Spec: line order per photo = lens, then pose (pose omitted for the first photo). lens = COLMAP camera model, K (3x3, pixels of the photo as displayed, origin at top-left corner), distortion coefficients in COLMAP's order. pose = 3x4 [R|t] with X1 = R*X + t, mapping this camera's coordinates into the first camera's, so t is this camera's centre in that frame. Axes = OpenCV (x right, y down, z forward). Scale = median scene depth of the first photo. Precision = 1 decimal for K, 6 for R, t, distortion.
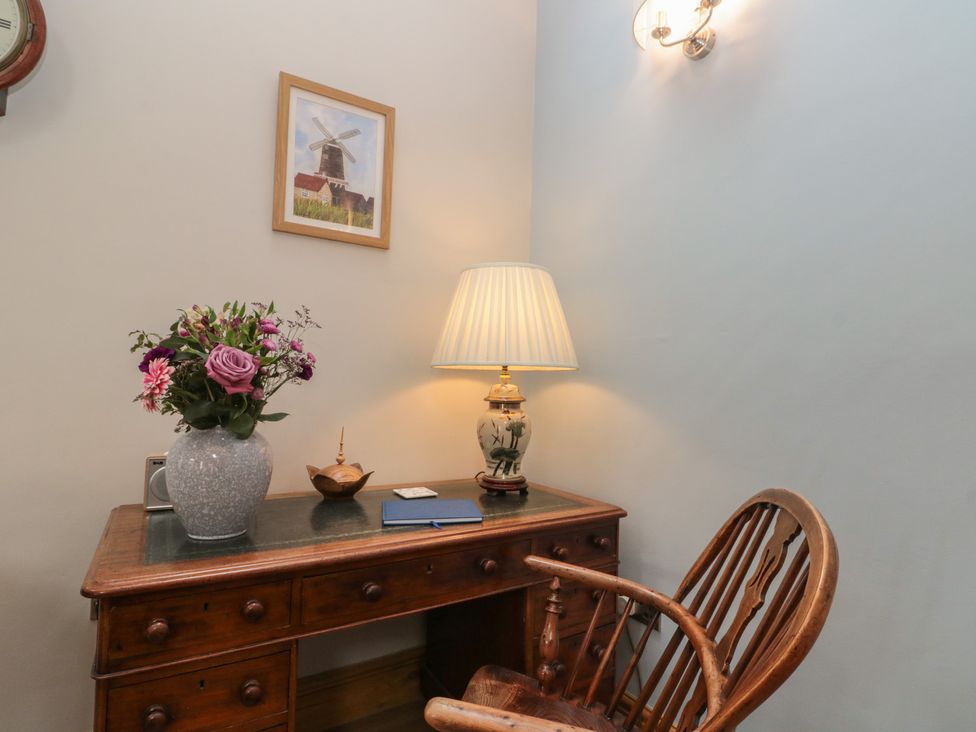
lens RADIAL K [[499.7, 0, 500.7], [0, 499.7, 369.8], [0, 0, 1]] dist [-0.011194, 0.000234]
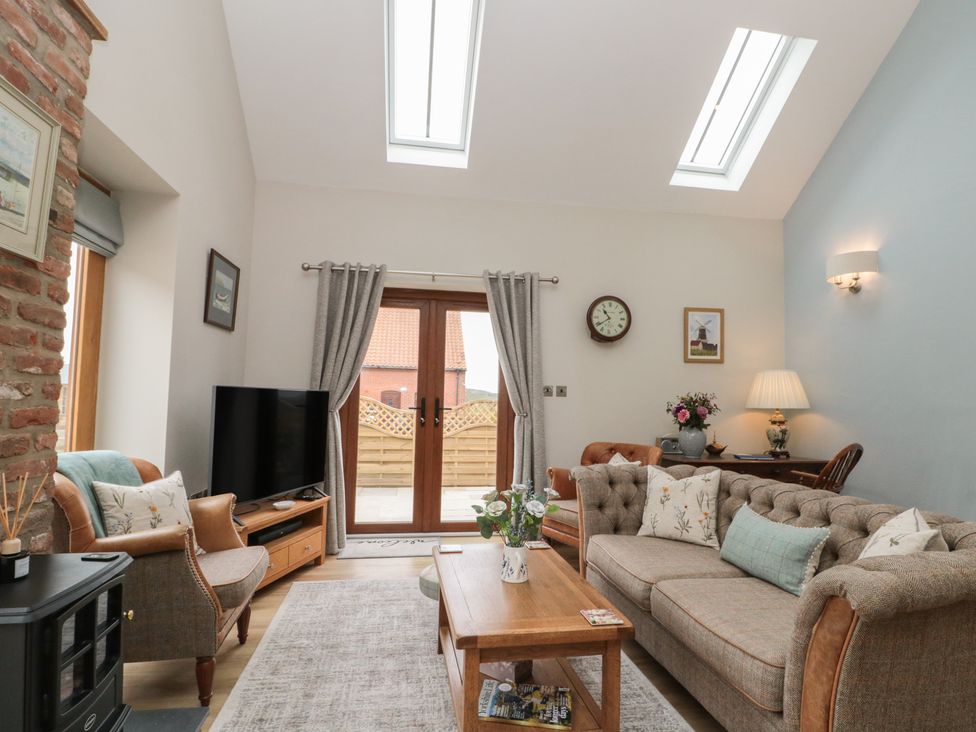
lens RADIAL K [[533.3, 0, 488.0], [0, 533.3, 371.9], [0, 0, 1]] dist [0.004469, 0.000606]
pose [[0.901413, -0.040209, -0.431090, -0.152853], [0.022308, 0.998669, -0.046501, -0.104420], [0.432386, 0.032300, 0.901110, -2.304302]]
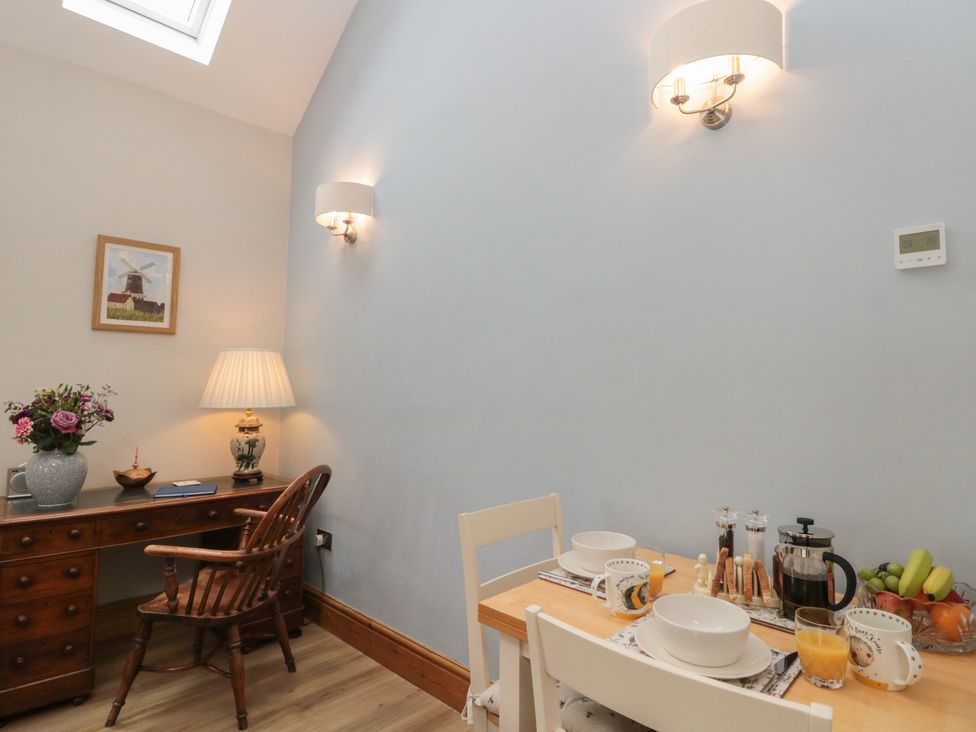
lens RADIAL K [[535.8, 0, 529.1], [0, 535.8, 350.8], [0, 0, 1]] dist [0.000859, -0.012992]
pose [[0.972292, -0.004360, 0.233730, 0.547535], [0.012758, 0.999326, -0.034432, -0.128428], [-0.233422, 0.036460, 0.971692, -1.071562]]
